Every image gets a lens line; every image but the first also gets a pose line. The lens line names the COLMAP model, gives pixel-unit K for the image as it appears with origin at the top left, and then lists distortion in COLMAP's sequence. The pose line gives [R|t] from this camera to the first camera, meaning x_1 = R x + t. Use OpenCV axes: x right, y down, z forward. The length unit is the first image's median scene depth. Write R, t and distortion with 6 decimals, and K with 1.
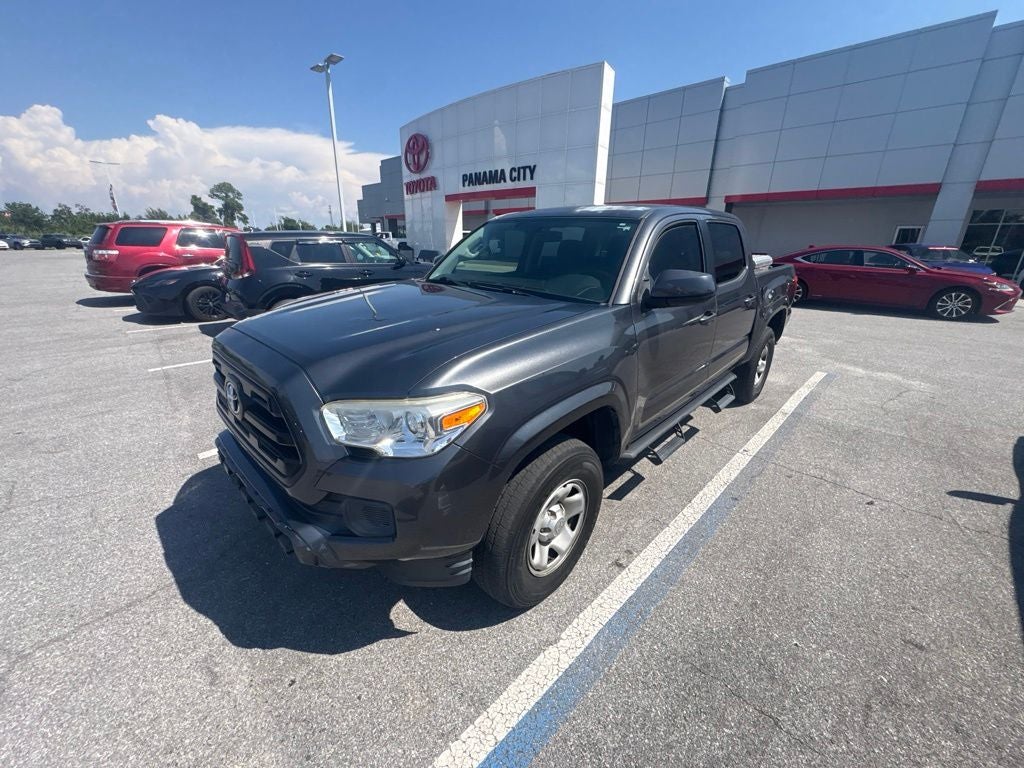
lens RADIAL K [[407.1, 0, 511.9], [0, 407.1, 384.8], [0, 0, 1]] dist [0.001364, -0.000672]
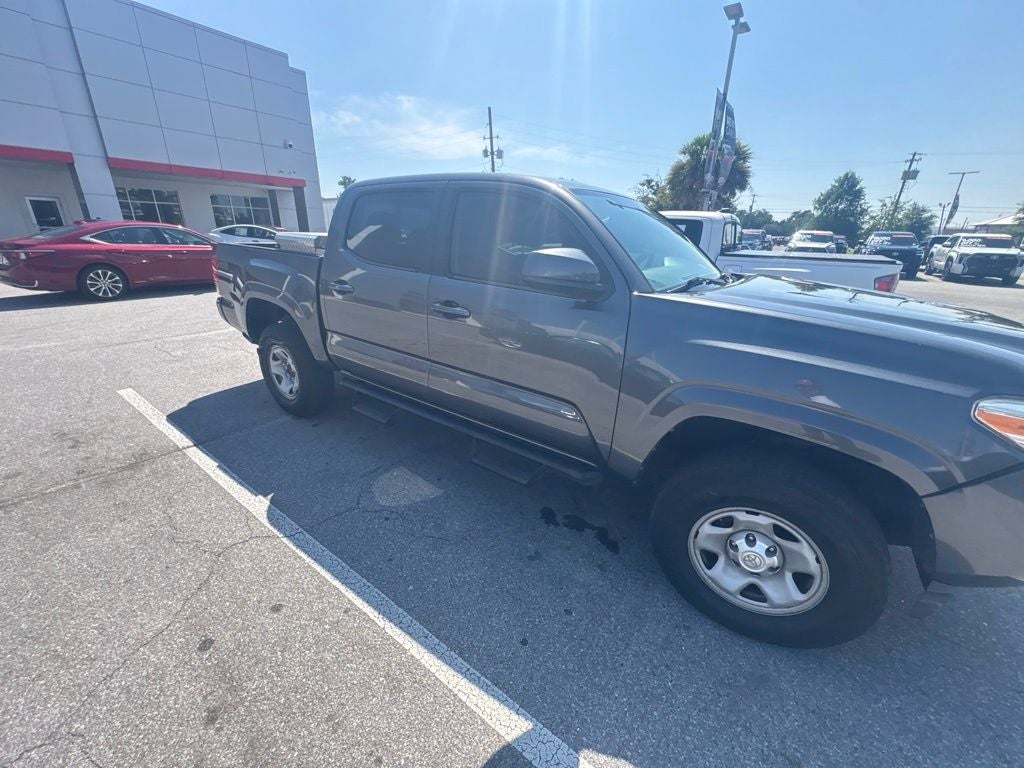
lens RADIAL K [[407.1, 0, 511.7], [0, 407.1, 383.2], [0, 0, 1]] dist [0.001364, -0.000672]
pose [[-0.145746, -0.357612, 0.922427, -0.623000], [0.308475, 0.869474, 0.385822, -0.361514], [-0.940001, 0.340777, -0.016408, 1.048879]]
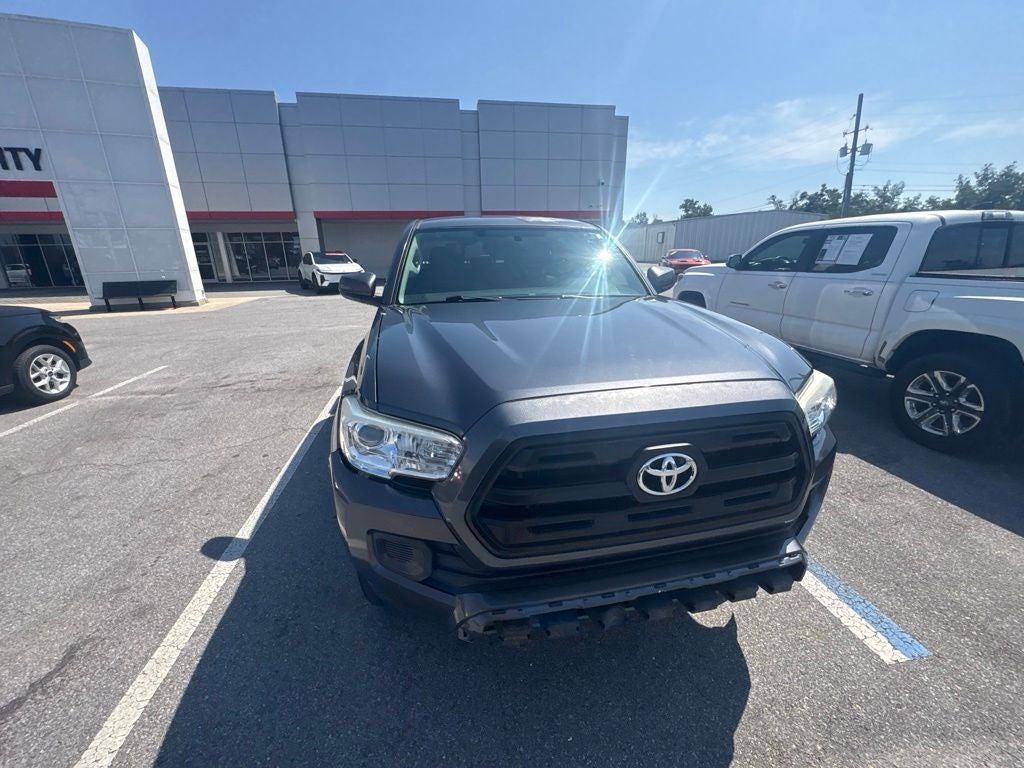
lens RADIAL K [[407.1, 0, 513.7], [0, 407.1, 383.6], [0, 0, 1]] dist [0.001364, -0.000672]
pose [[0.565471, -0.273339, 0.778157, -0.595133], [0.301106, 0.946780, 0.113763, -0.119293], [-0.767840, 0.169978, 0.617680, 0.337037]]
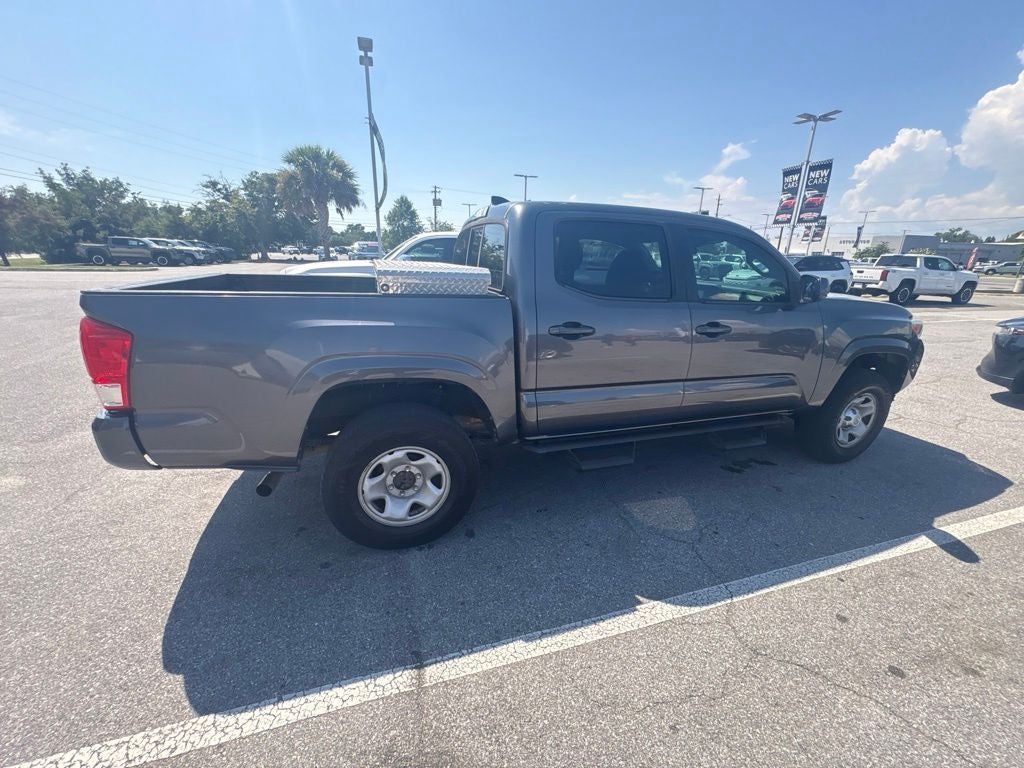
lens RADIAL K [[407.1, 0, 511.2], [0, 407.1, 383.2], [0, 0, 1]] dist [0.001364, -0.000672]
pose [[-0.883391, -0.173529, 0.435326, -0.029586], [0.125112, 0.807875, 0.575921, -0.622398], [-0.451628, 0.563227, -0.691959, 1.778630]]
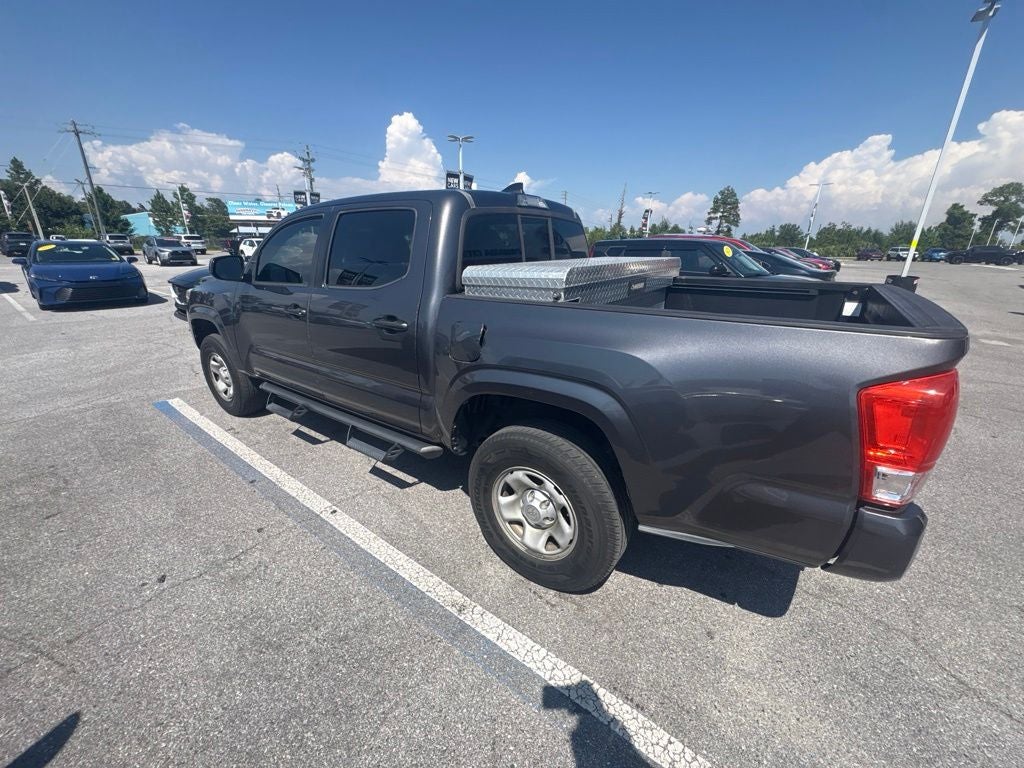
lens RADIAL K [[407.1, 0, 511.3], [0, 407.1, 383.9], [0, 0, 1]] dist [0.001364, -0.000672]
pose [[0.130452, 0.313304, -0.940650, 1.150789], [-0.343836, 0.904173, 0.253471, -0.326950], [0.929924, 0.290364, 0.225676, 0.980821]]
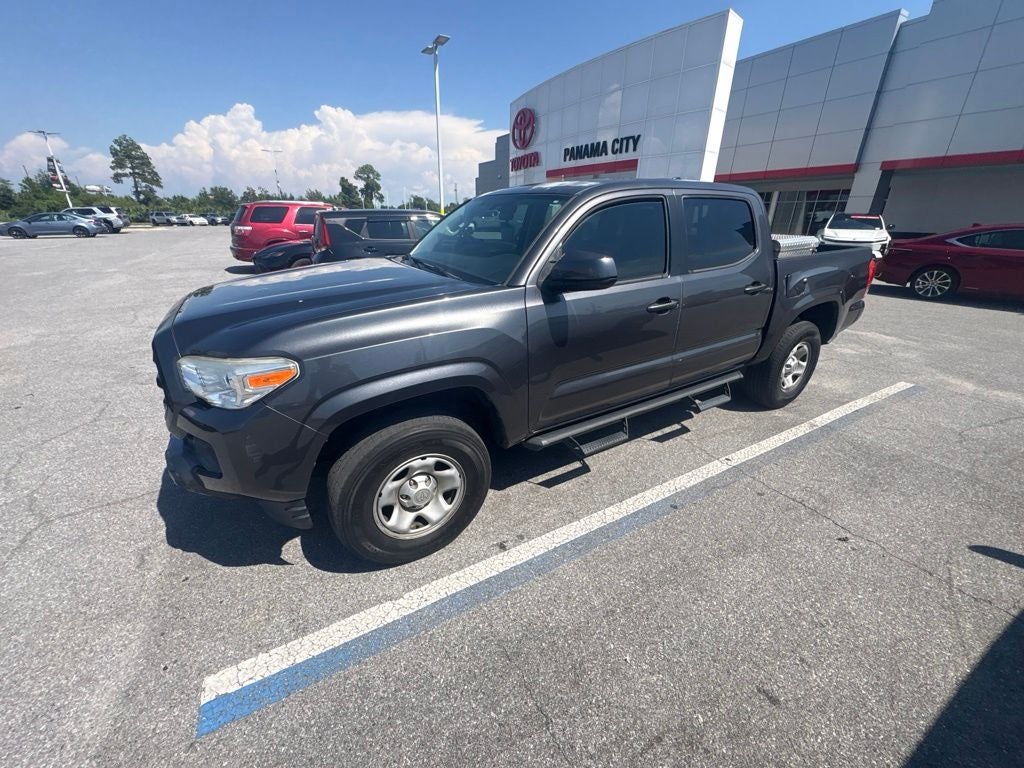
lens RADIAL K [[407.1, 0, 512.5], [0, 407.1, 385.2], [0, 0, 1]] dist [0.001364, -0.000672]
pose [[0.964535, 0.099177, -0.244613, 0.295662], [-0.086805, 0.994364, 0.060877, -0.011452], [0.249272, -0.037484, 0.967708, 0.026156]]
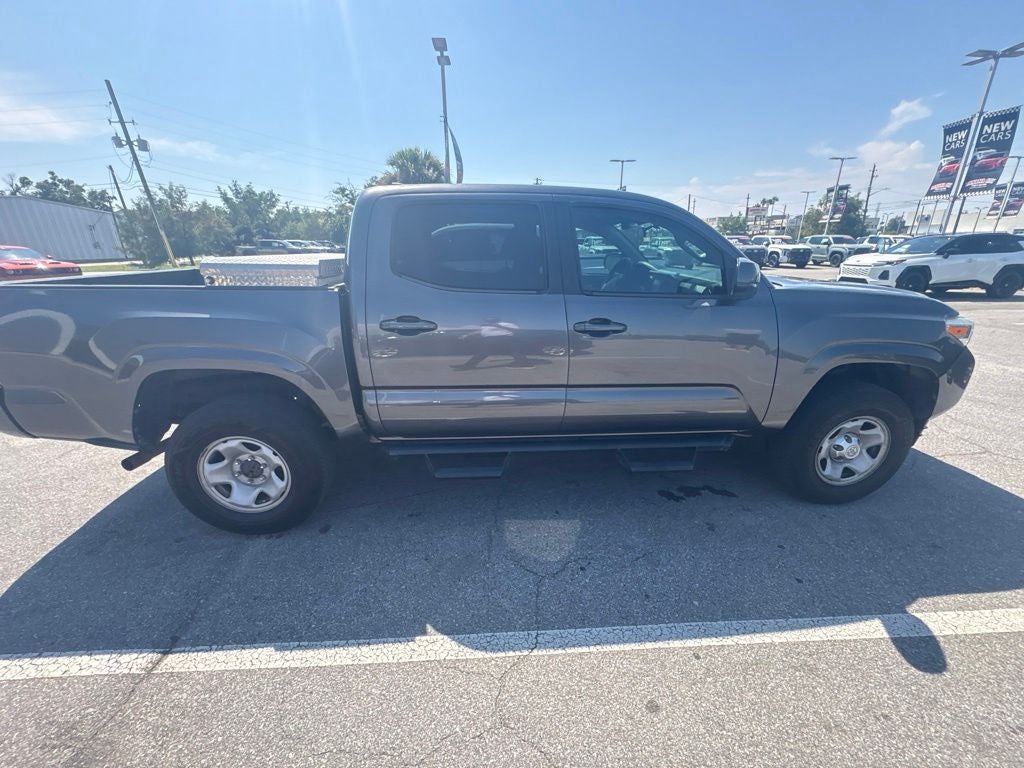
lens RADIAL K [[407.1, 0, 511.0], [0, 407.1, 383.5], [0, 0, 1]] dist [0.001364, -0.000672]
pose [[-0.740856, -0.224989, 0.632860, -0.307461], [0.223203, 0.806210, 0.547910, -0.533901], [-0.633492, 0.547179, -0.547068, 1.530319]]
